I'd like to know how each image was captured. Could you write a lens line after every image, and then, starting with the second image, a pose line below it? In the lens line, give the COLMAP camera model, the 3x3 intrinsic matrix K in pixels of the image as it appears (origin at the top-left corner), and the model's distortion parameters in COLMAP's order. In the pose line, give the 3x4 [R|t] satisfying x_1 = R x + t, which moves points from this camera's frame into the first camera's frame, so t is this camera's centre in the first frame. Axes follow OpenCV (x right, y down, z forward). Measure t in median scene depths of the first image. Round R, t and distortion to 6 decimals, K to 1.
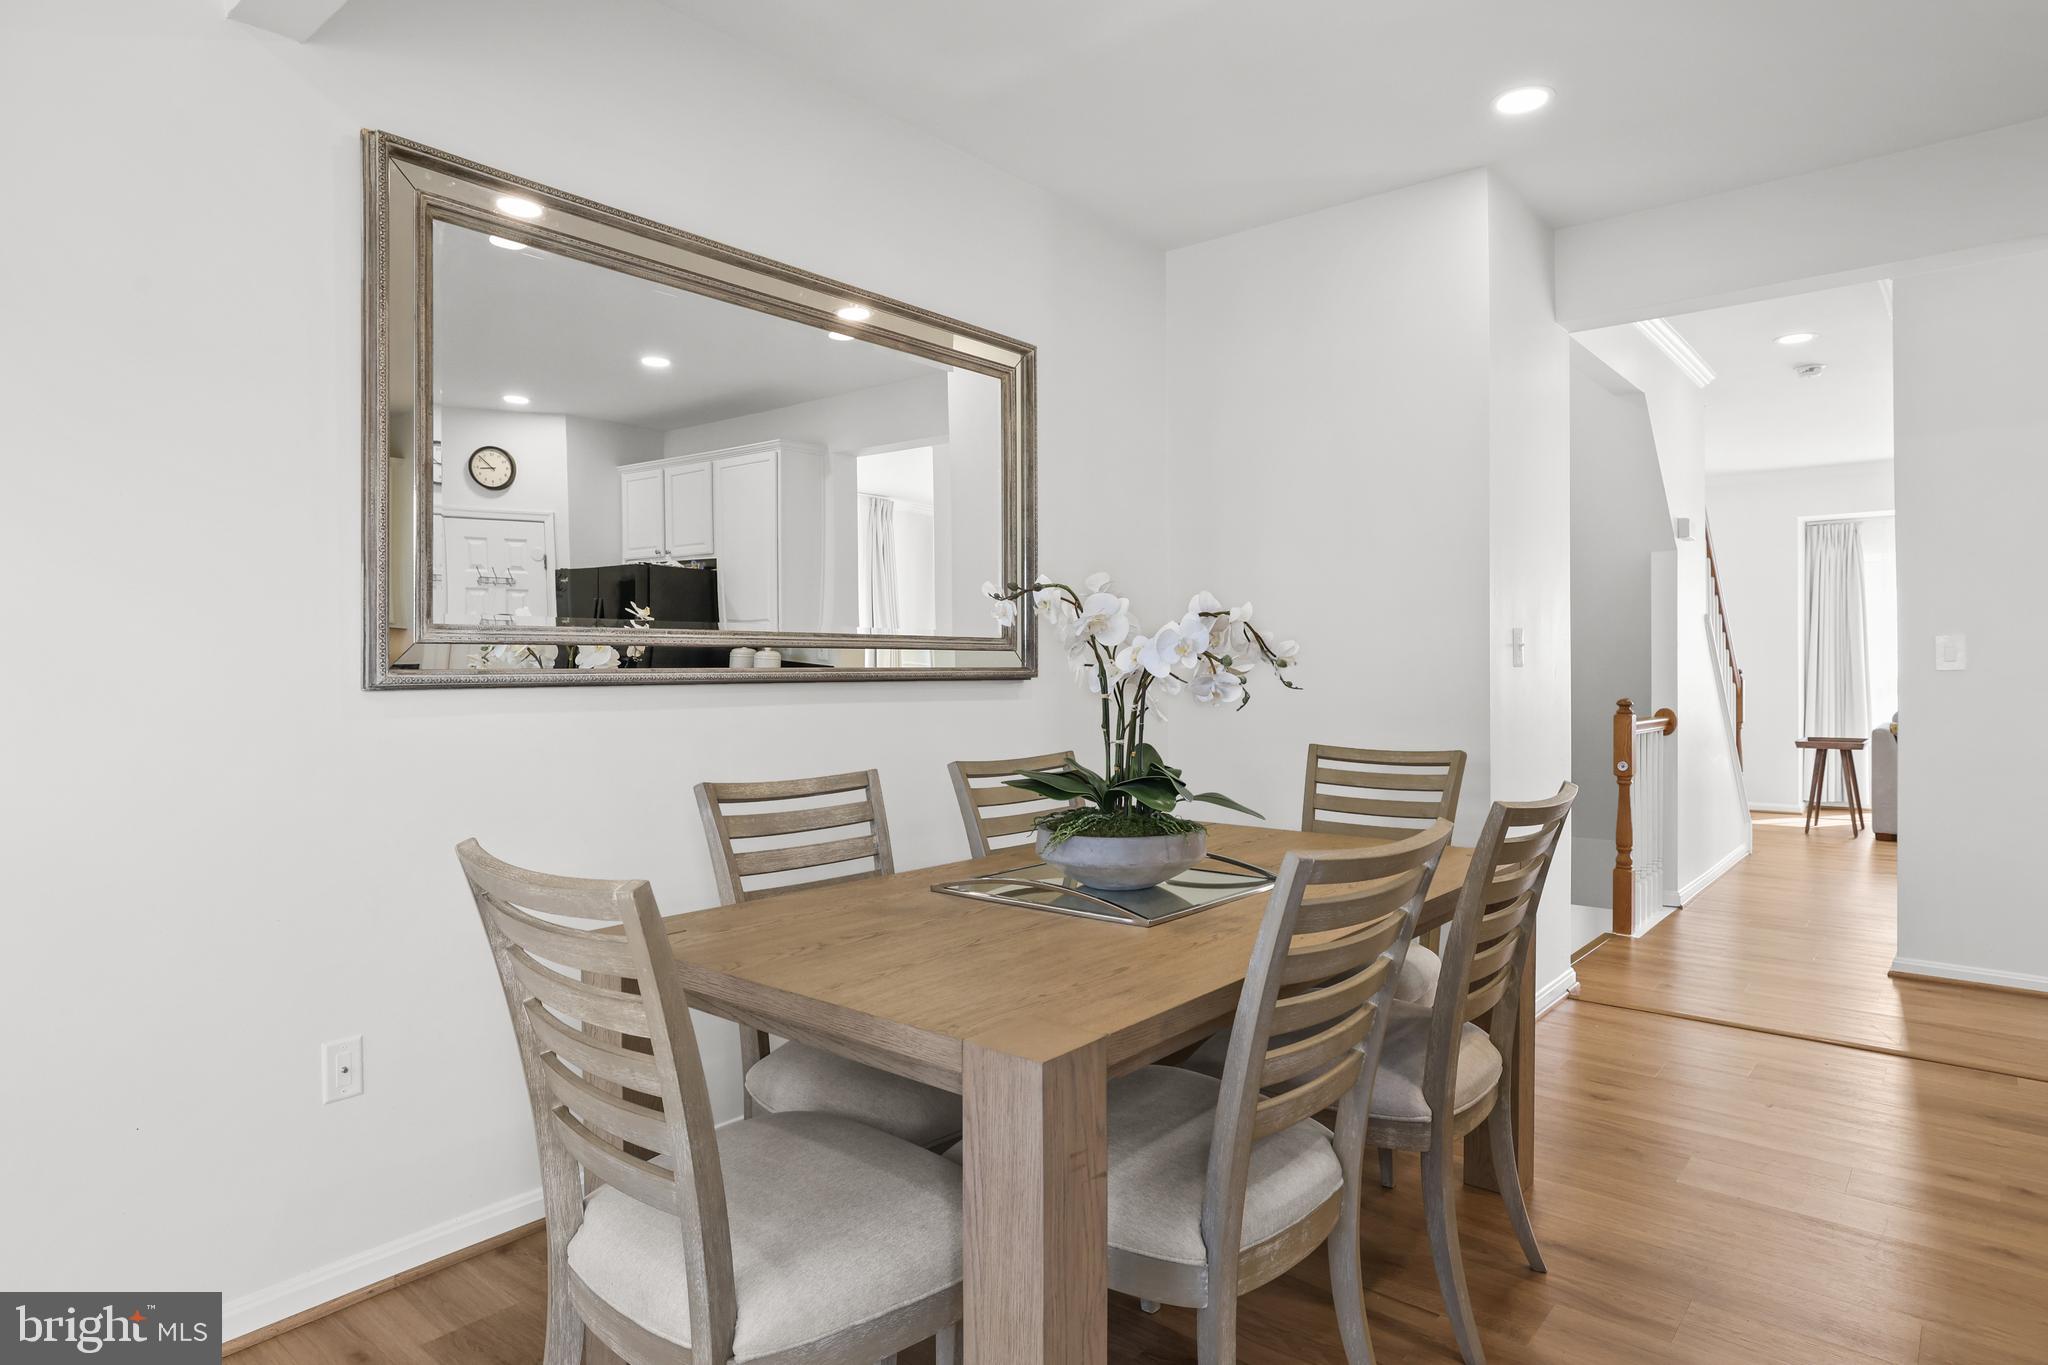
lens RADIAL K [[1163.2, 0, 1024.0], [0, 1163.2, 682.5], [0, 0, 1]] dist [-0.008676, -0.001165]
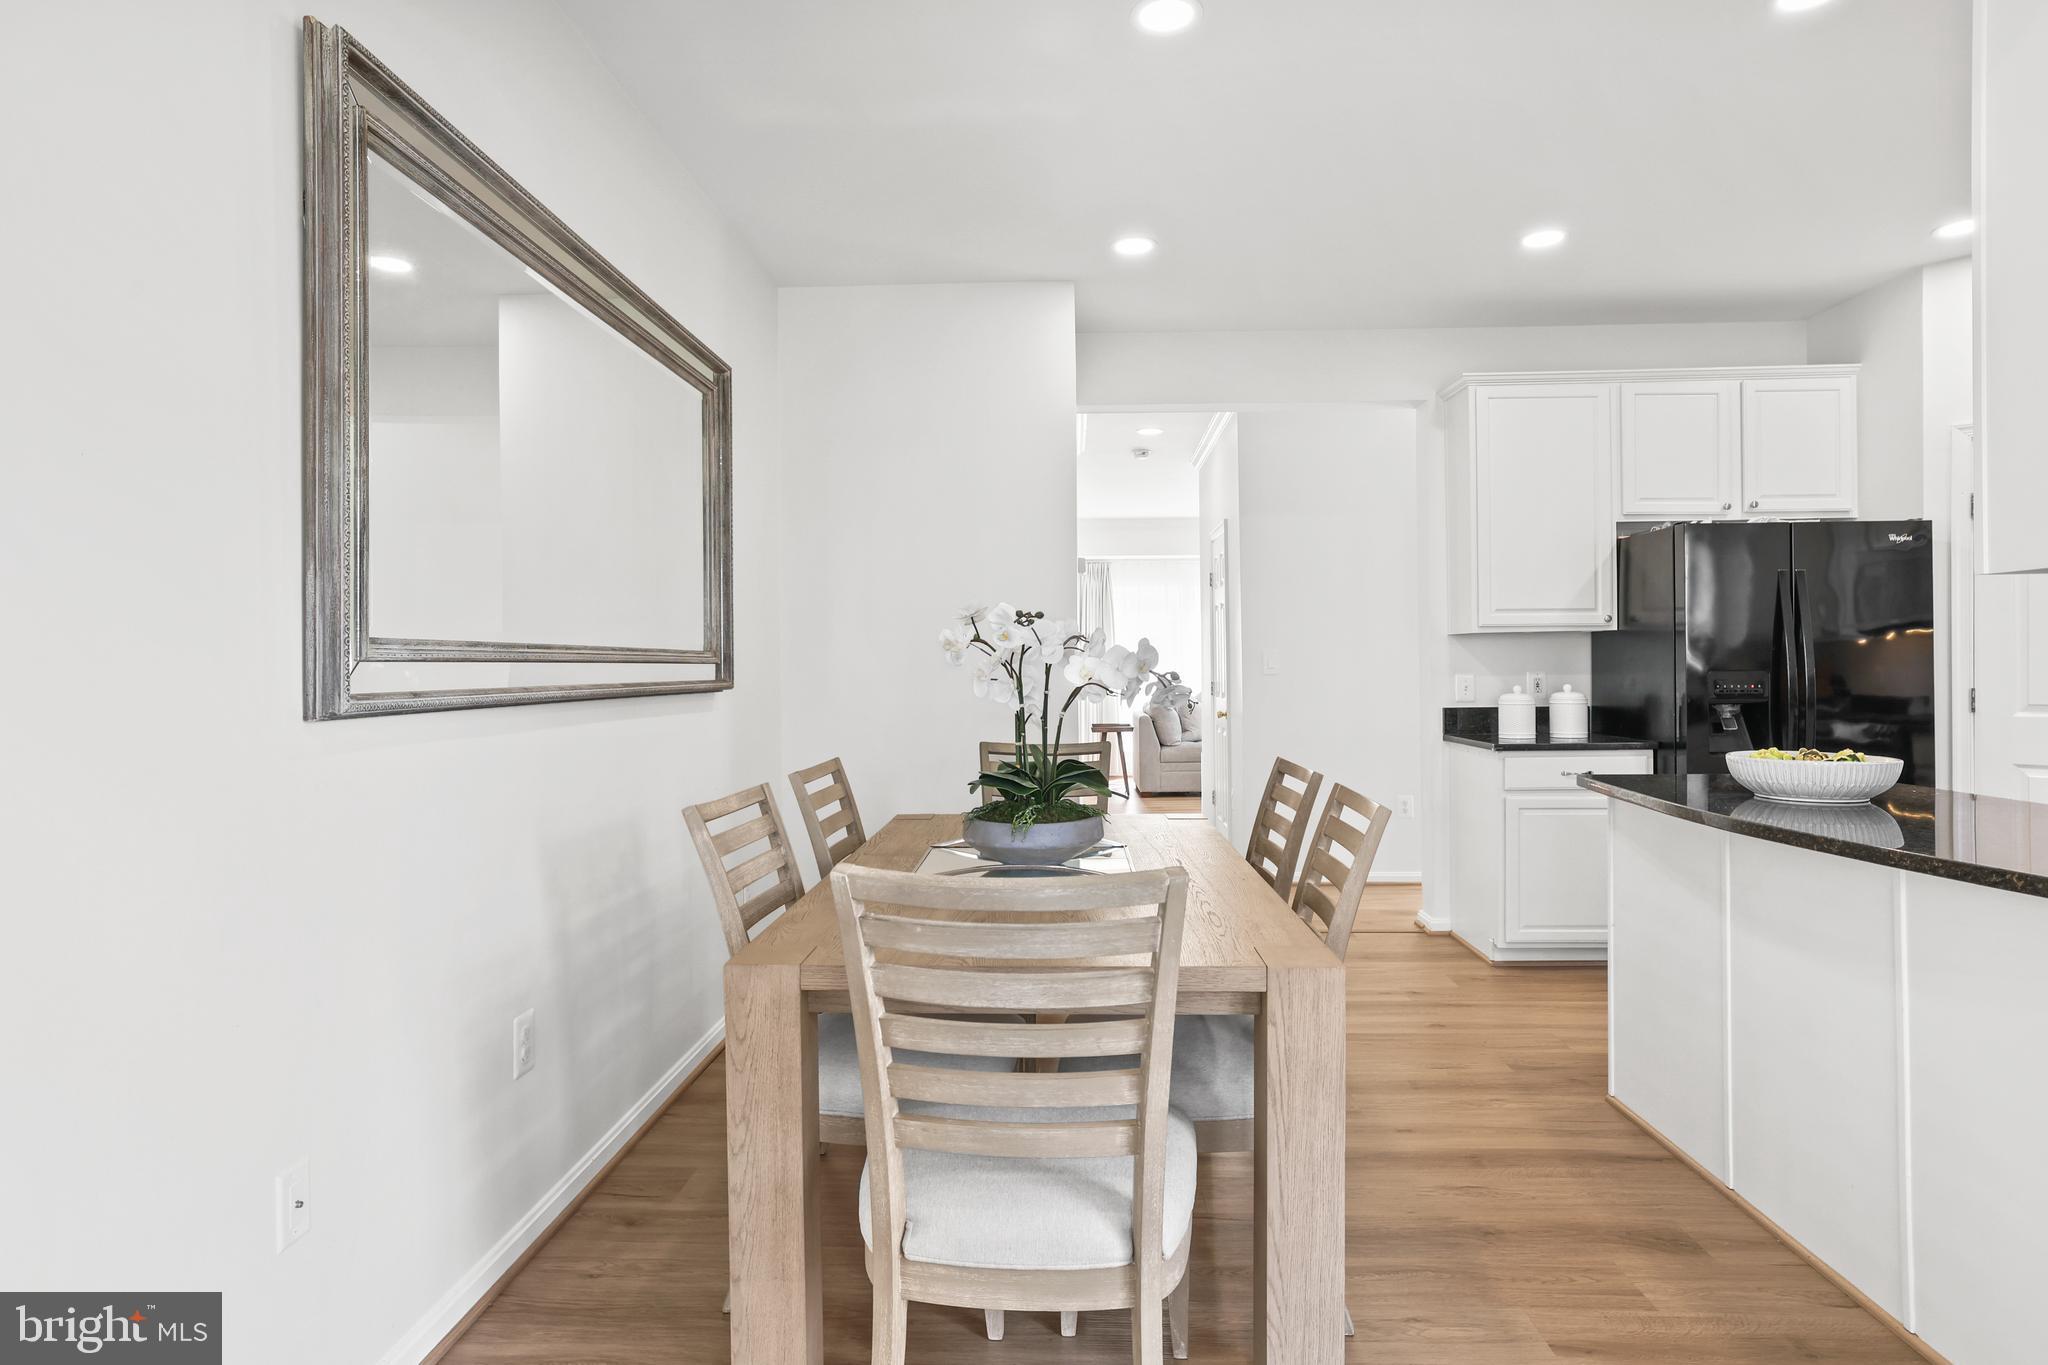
lens RADIAL K [[1131.1, 0, 1024.0], [0, 1131.1, 682.5], [0, 0, 1]] dist [-0.004480, -0.000542]
pose [[0.793047, -0.012197, 0.609039, -0.484029], [0.013952, 0.999901, 0.001856, -0.010842], [-0.609001, 0.007025, 0.793138, 0.064901]]
